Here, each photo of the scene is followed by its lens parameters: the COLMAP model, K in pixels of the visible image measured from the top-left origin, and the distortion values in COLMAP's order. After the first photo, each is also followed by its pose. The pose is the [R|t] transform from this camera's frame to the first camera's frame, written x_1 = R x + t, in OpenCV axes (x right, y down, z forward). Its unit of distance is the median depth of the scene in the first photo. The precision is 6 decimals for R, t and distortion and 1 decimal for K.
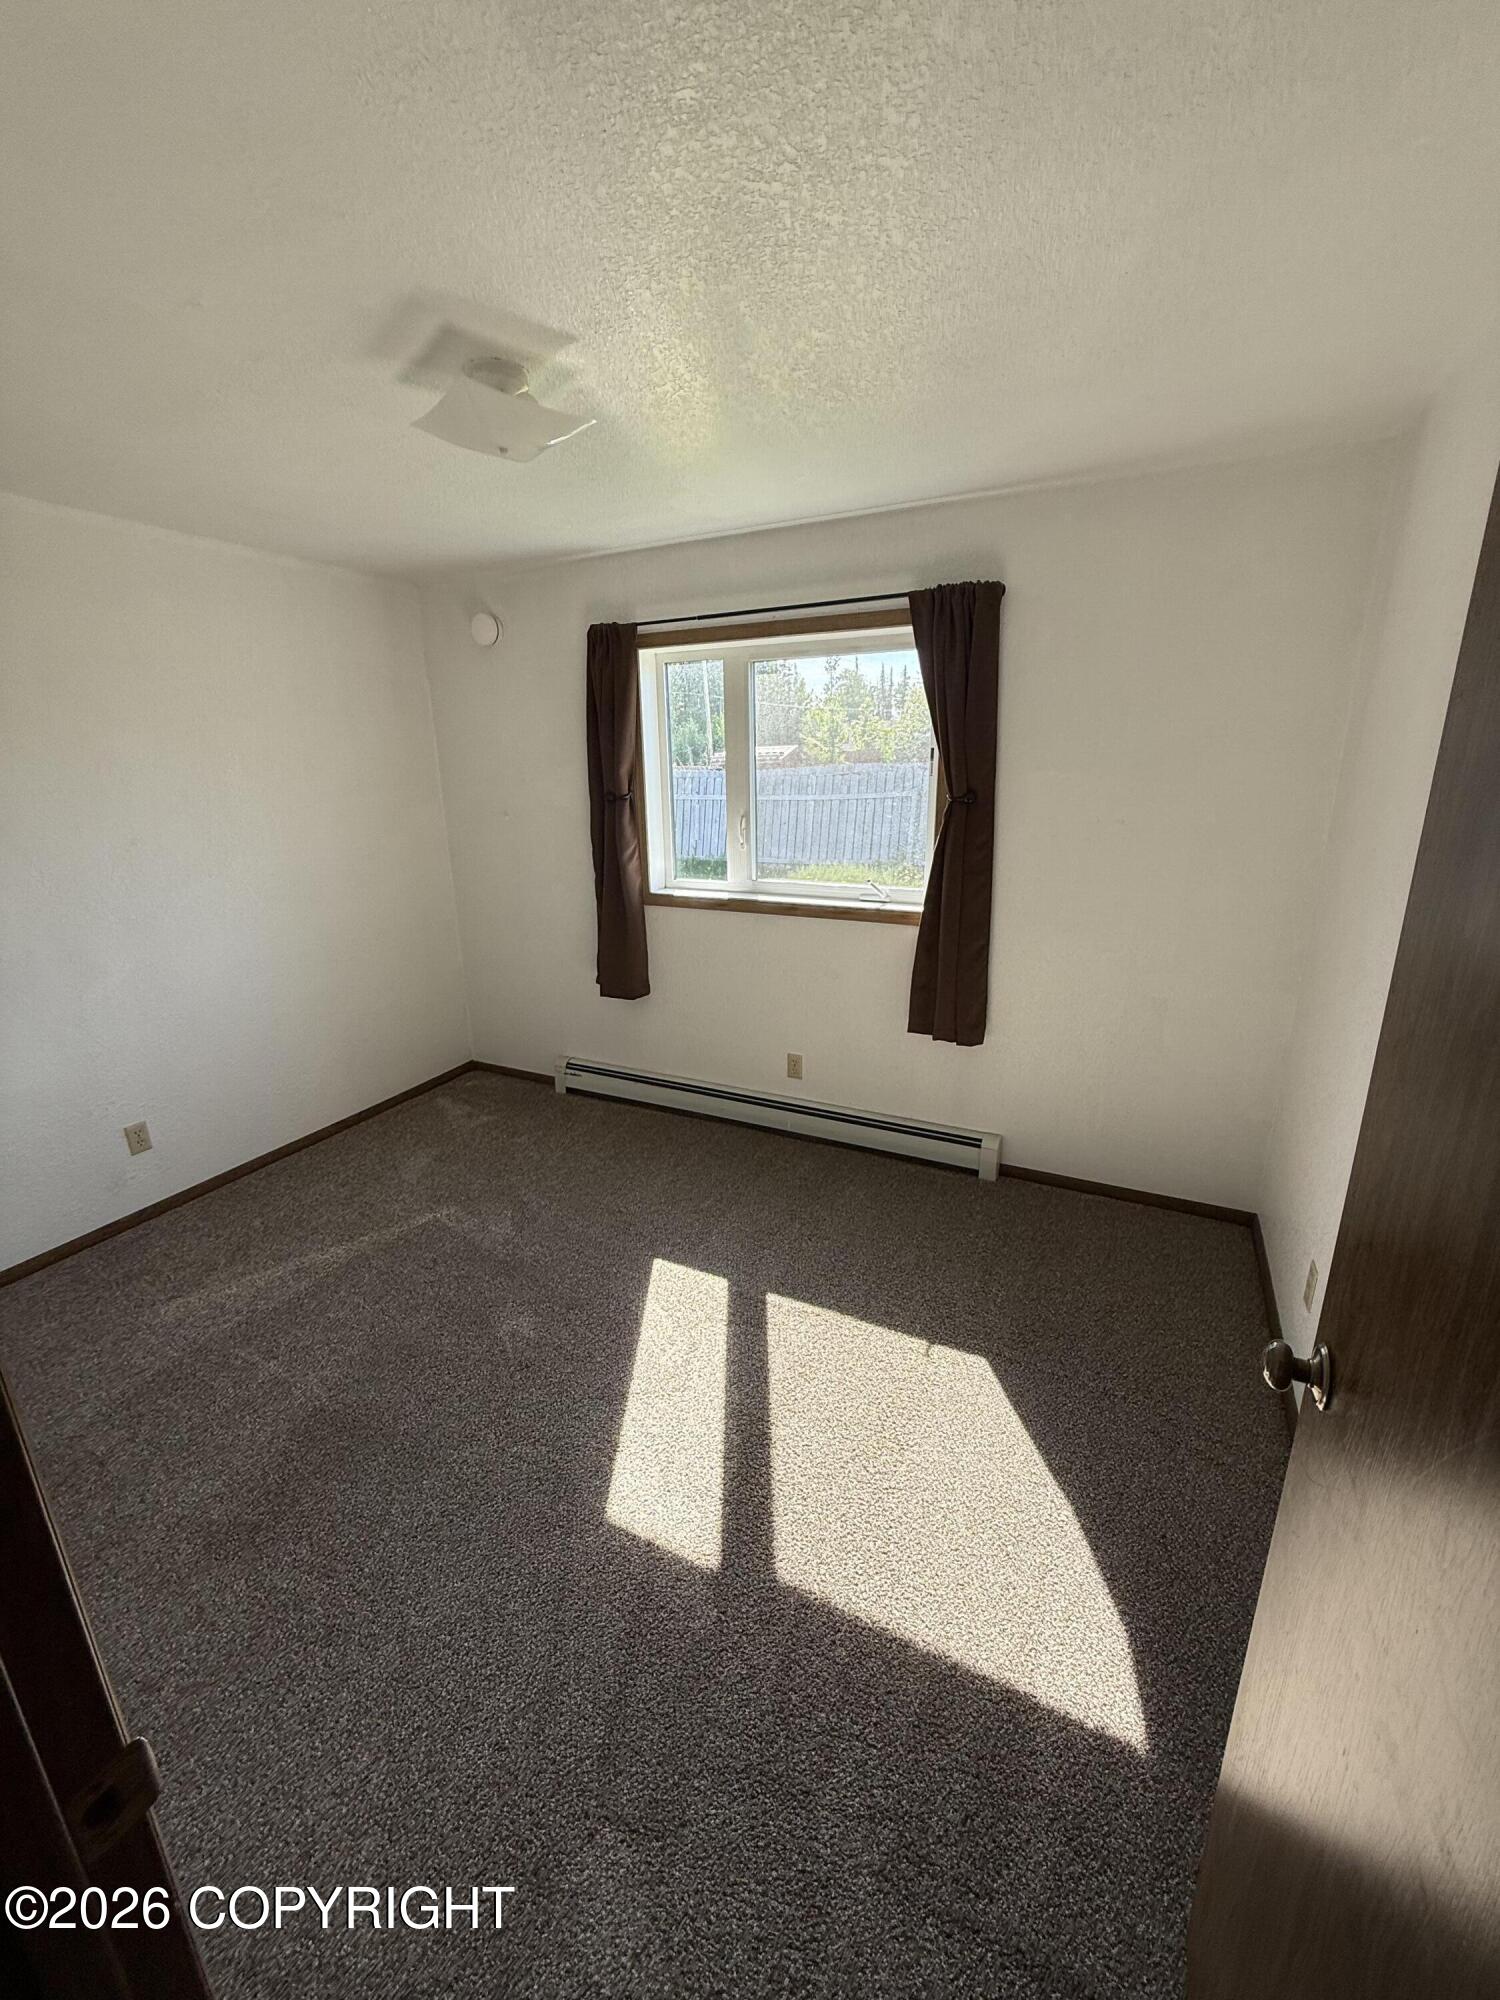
lens RADIAL K [[803.7, 0, 752.7], [0, 803.7, 998.4], [0, 0, 1]] dist [0.000477, -0.000283]
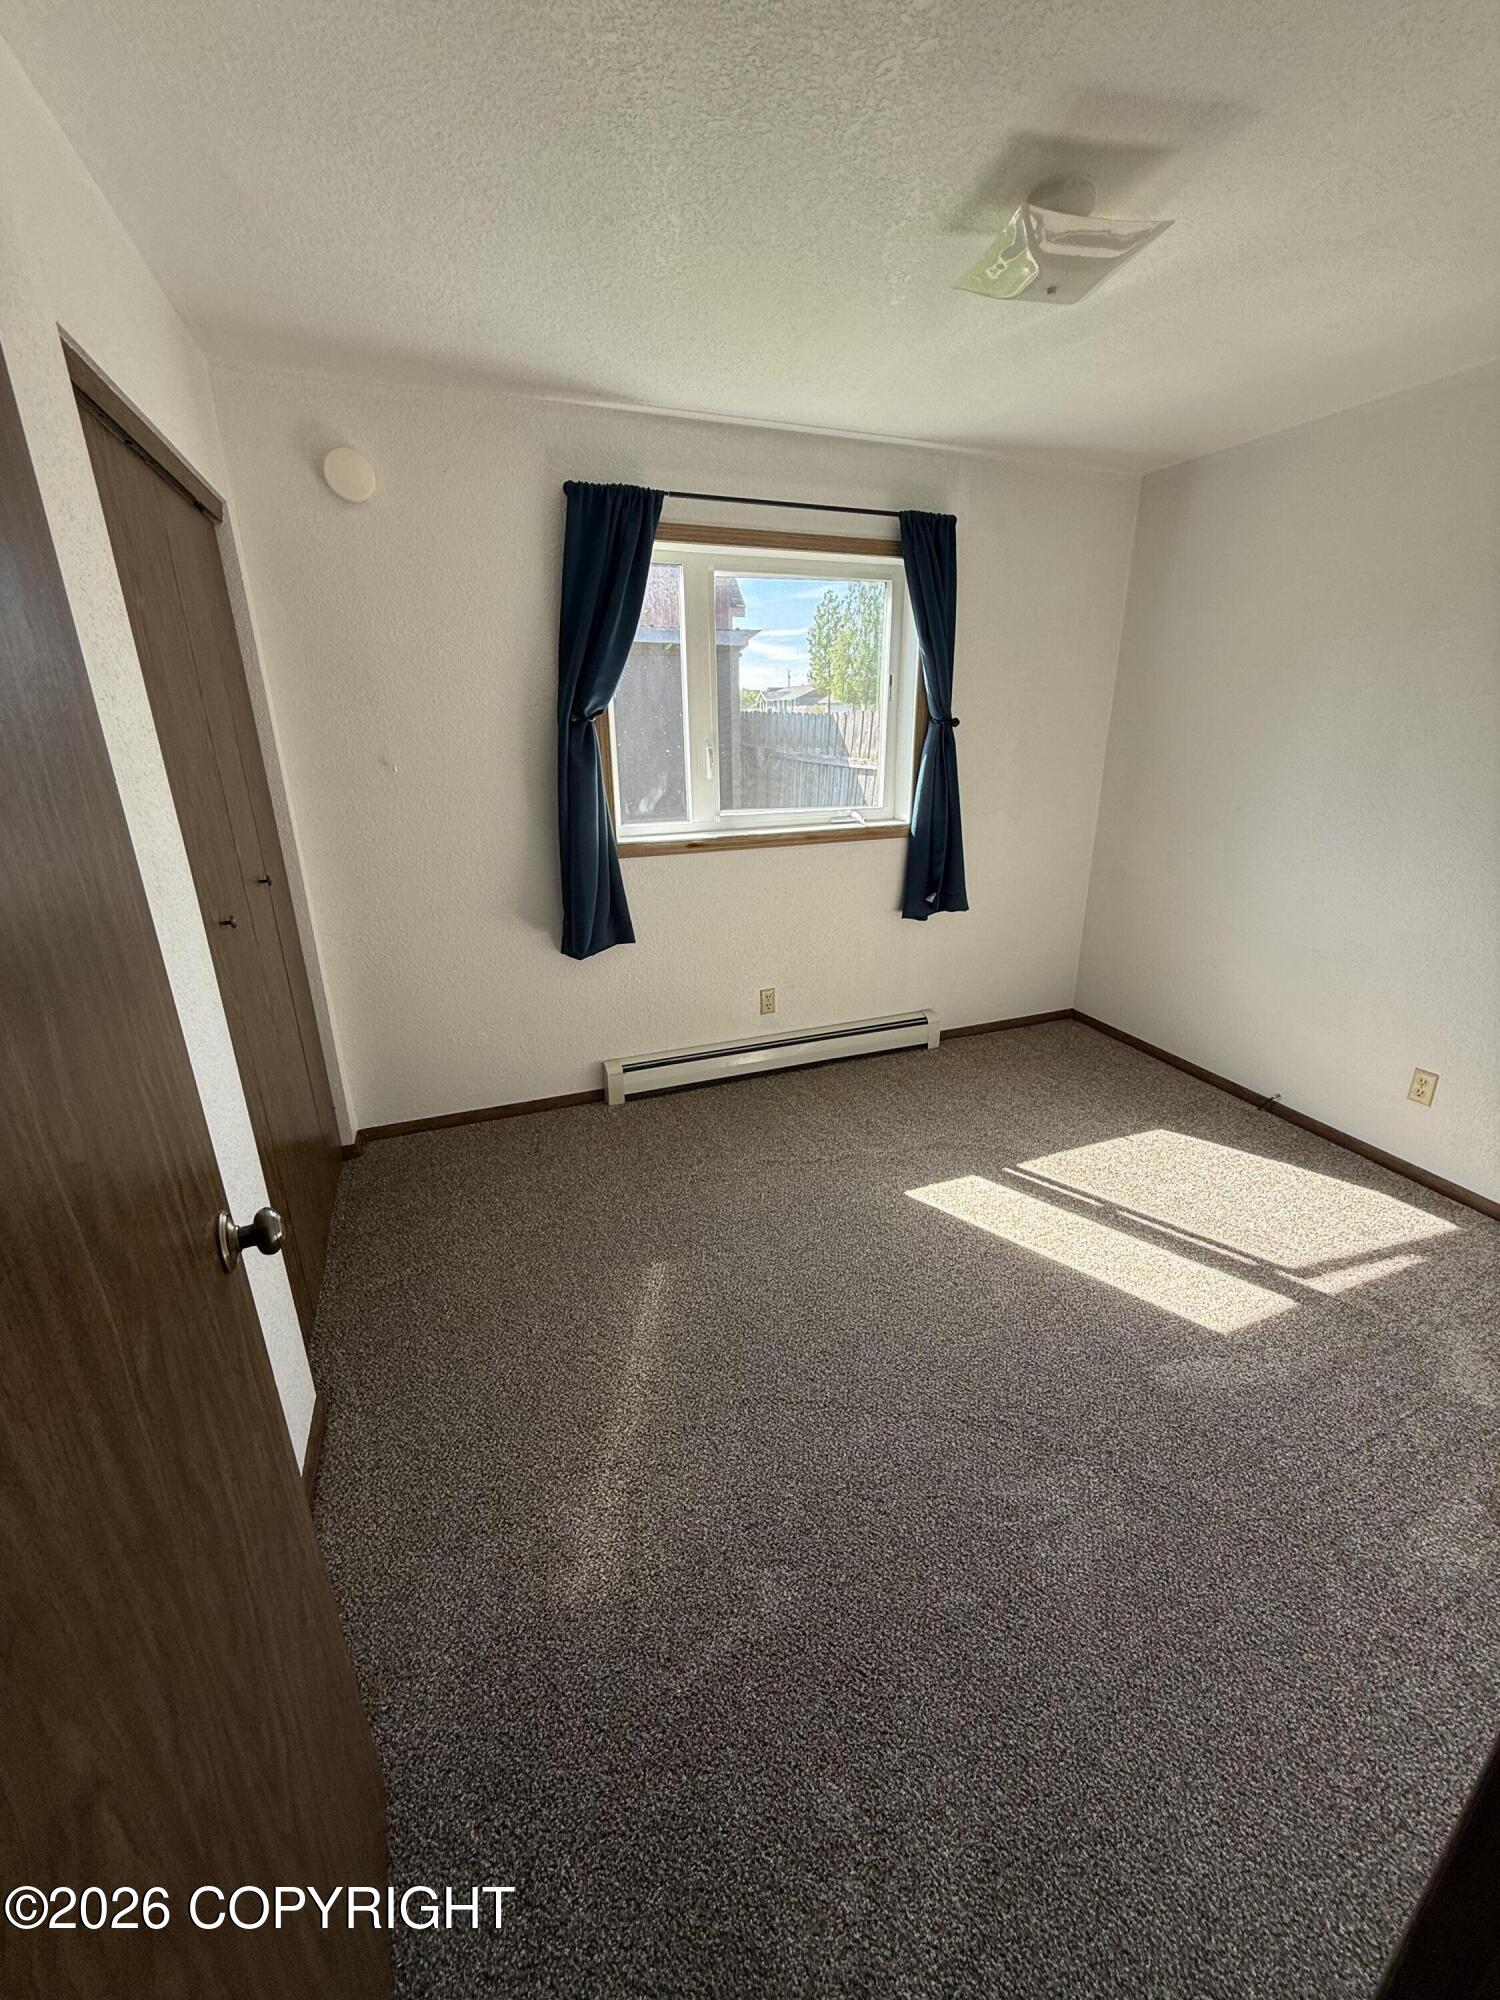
lens RADIAL K [[803.7, 0, 771.4], [0, 803.7, 1003.7], [0, 0, 1]] dist [0.000477, -0.000283]
pose [[0.668811, -0.248531, 0.700660, -0.831674], [0.199872, 0.967877, 0.152529, -0.084138], [-0.716061, 0.038030, 0.697001, 0.395964]]
